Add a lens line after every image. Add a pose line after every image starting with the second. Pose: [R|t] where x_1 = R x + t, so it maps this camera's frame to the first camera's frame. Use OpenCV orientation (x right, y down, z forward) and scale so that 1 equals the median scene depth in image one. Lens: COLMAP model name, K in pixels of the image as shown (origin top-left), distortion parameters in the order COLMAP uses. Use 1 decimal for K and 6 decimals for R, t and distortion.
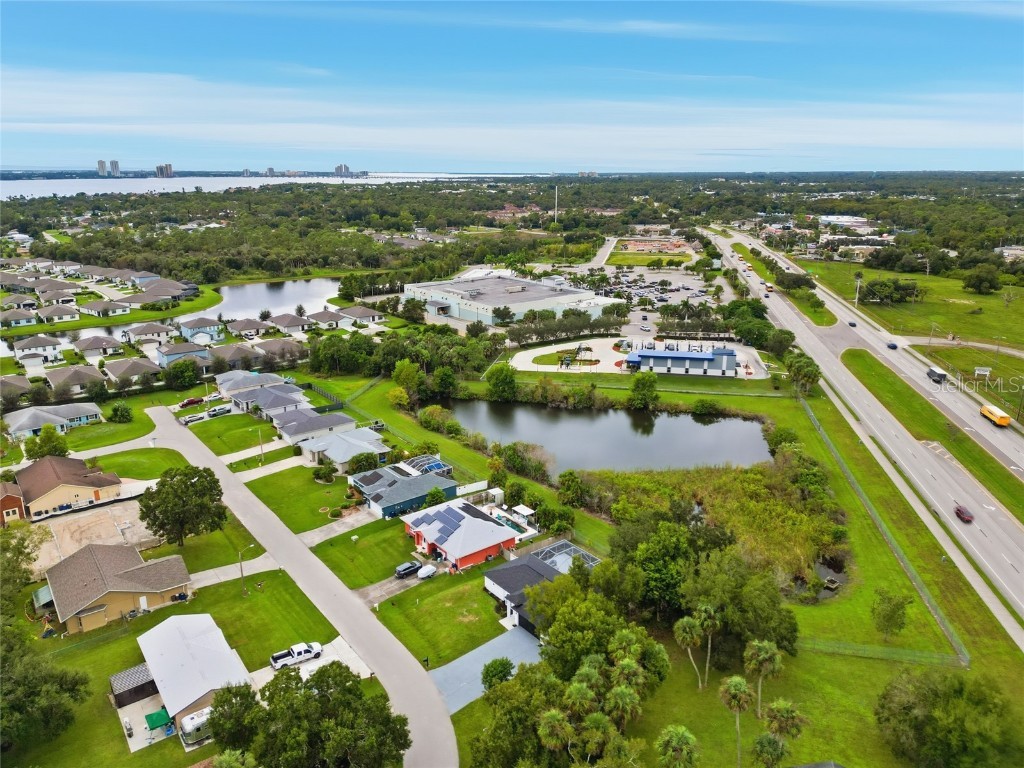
lens RADIAL K [[712.7, 0, 520.0], [0, 712.7, 386.2], [0, 0, 1]] dist [0.064701, -0.003916]
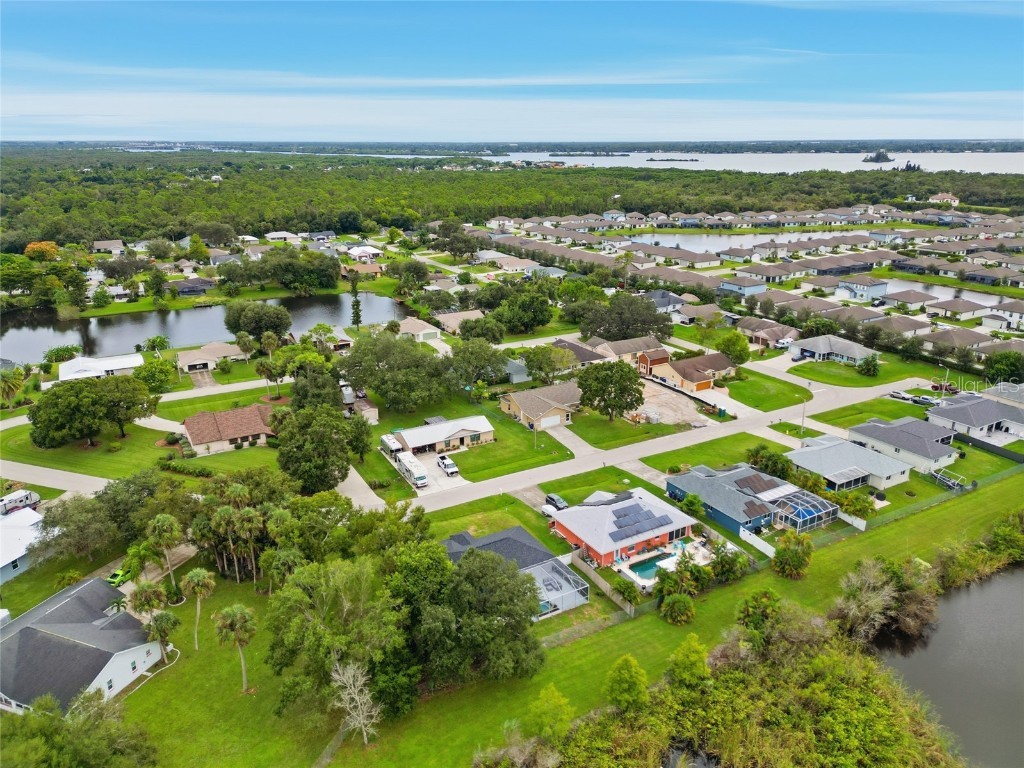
lens RADIAL K [[712.7, 0, 516.0], [0, 712.7, 380.8], [0, 0, 1]] dist [0.064701, -0.003916]
pose [[-0.148755, 0.304162, -0.940934, 0.659883], [-0.279492, 0.899792, 0.335049, -0.198881], [0.948555, 0.312824, -0.048838, 0.807572]]
